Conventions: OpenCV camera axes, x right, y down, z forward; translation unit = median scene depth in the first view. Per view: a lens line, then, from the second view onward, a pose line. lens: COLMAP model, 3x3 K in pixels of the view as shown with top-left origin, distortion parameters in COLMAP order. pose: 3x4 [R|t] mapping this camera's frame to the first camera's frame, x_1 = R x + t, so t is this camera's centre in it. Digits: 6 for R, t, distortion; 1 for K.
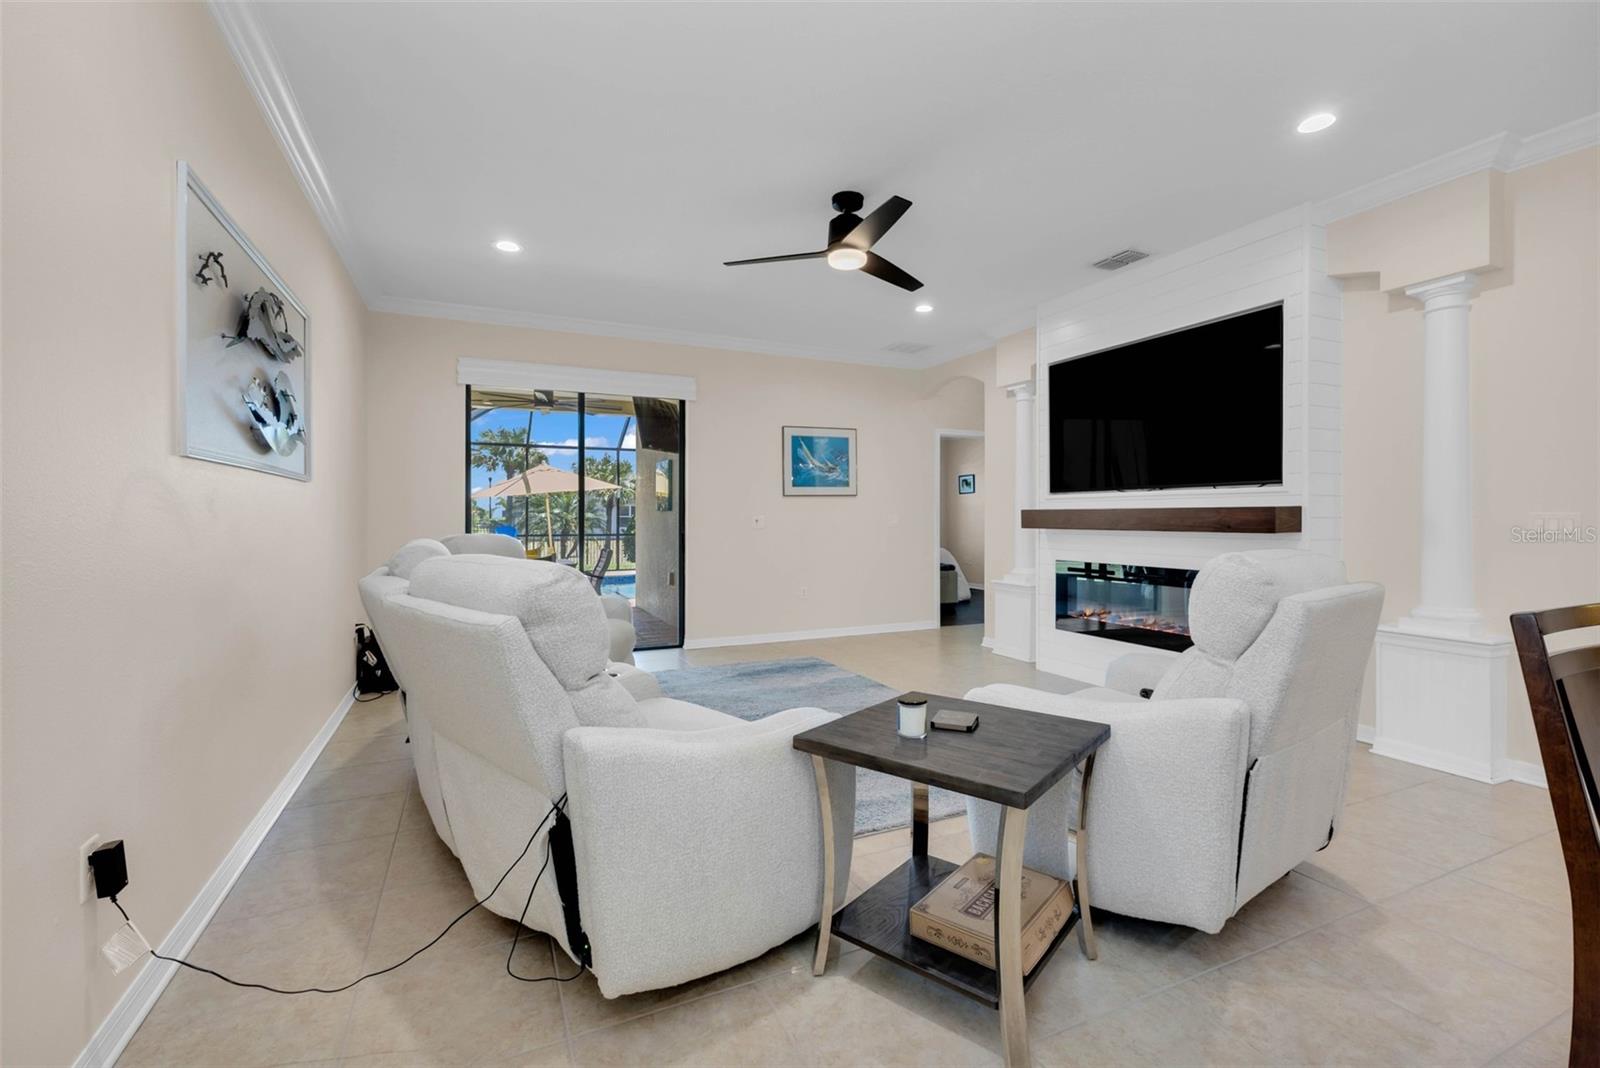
lens RADIAL K [[697.0, 0, 797.3], [0, 697.0, 538.5], [0, 0, 1]] dist [0.010100, -0.000112]
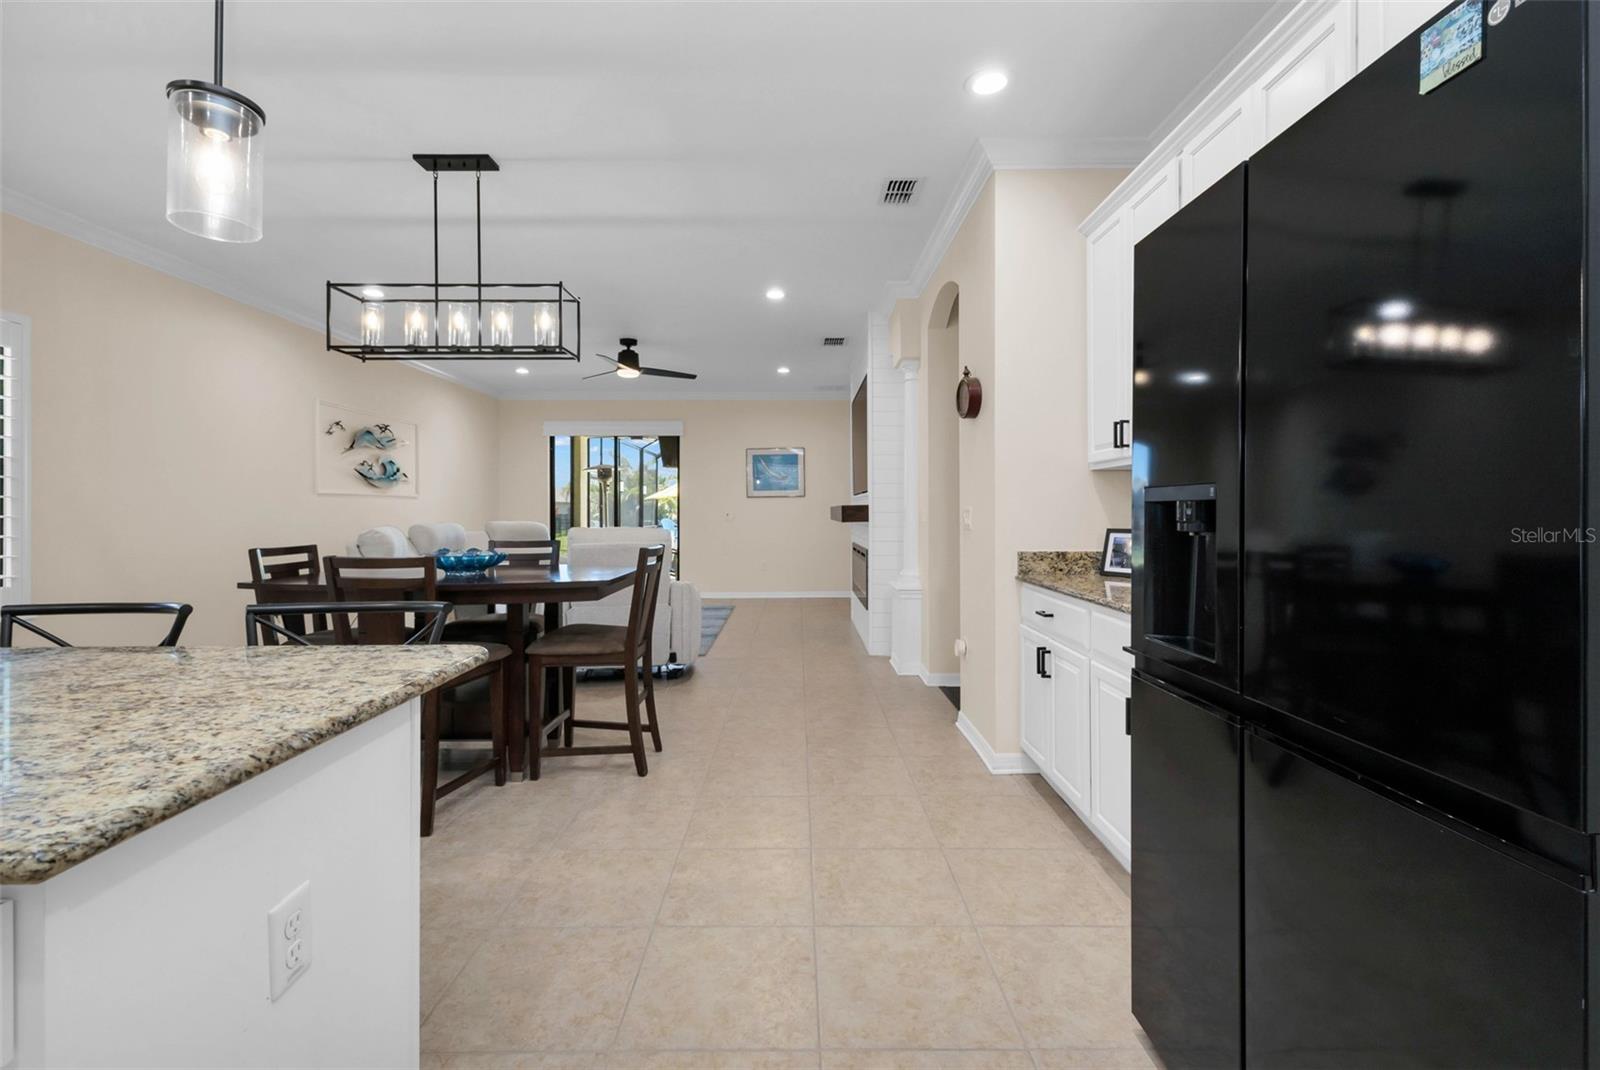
lens RADIAL K [[697.1, 0, 802.2], [0, 697.1, 510.4], [0, 0, 1]] dist [0.001088, -0.000054]
pose [[0.913626, -0.002450, -0.406547, 1.216273], [-0.010278, 0.999523, -0.029121, 0.012896], [0.406425, 0.030784, 0.913166, -0.479384]]
